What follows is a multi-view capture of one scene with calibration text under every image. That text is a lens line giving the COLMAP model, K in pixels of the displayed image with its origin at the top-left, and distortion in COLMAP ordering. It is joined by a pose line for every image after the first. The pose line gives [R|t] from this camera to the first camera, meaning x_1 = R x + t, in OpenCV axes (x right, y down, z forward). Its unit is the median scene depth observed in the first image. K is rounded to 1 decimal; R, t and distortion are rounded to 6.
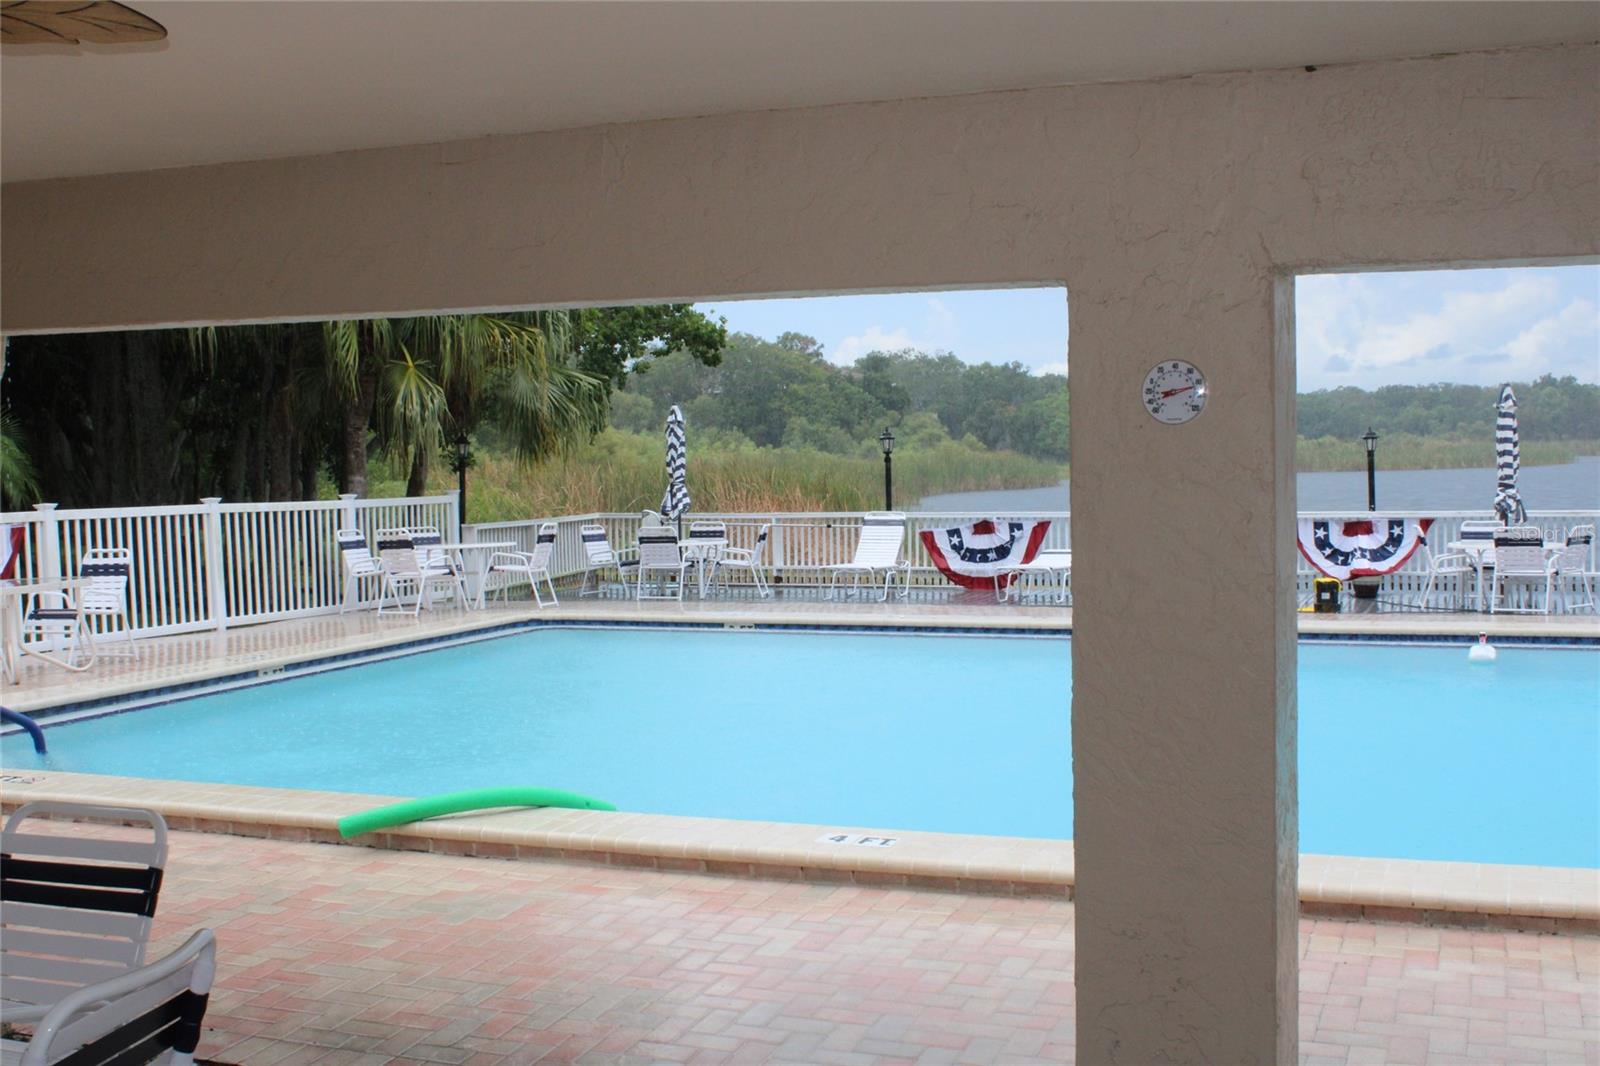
lens RADIAL K [[1817.6, 0, 800.0], [0, 1817.6, 533.0], [0, 0, 1]] dist [-0.121451, 0.184393]
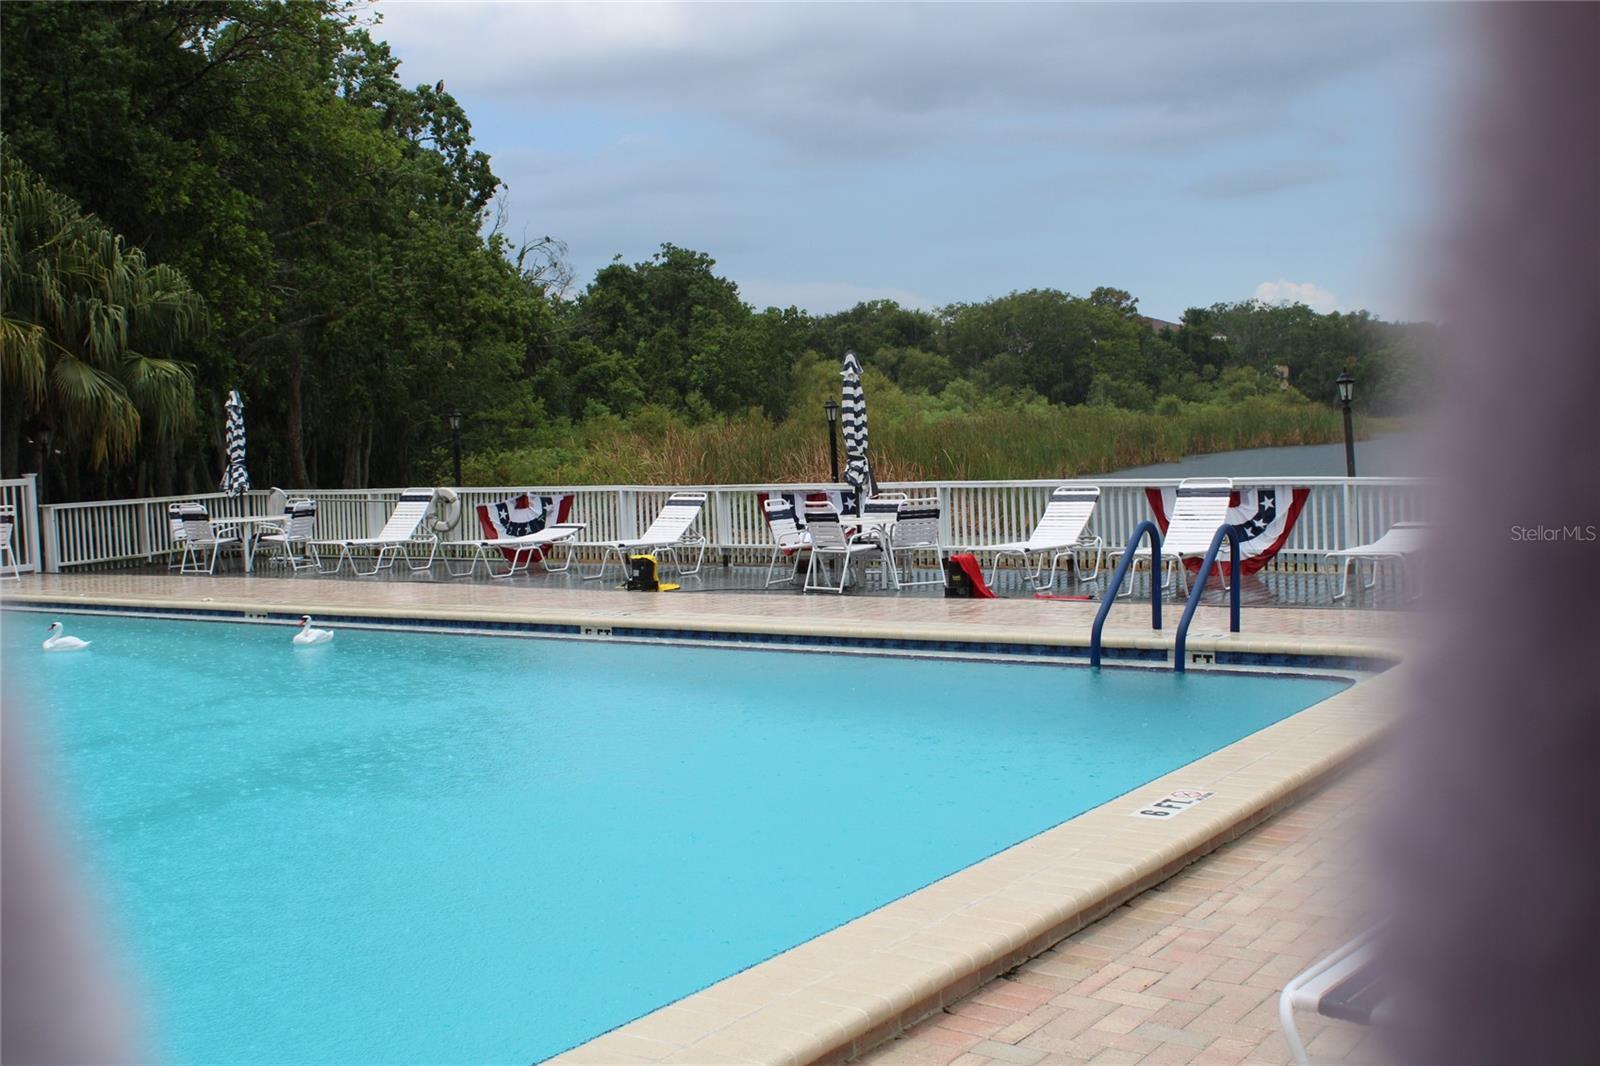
lens RADIAL K [[1817.6, 0, 800.0], [0, 1817.6, 533.0], [0, 0, 1]] dist [-0.121451, 0.184393]
pose [[0.973864, -0.004826, -0.227081, 0.484112], [0.010136, 0.999702, 0.022226, -0.006560], [0.226905, -0.023947, 0.973622, 0.040140]]
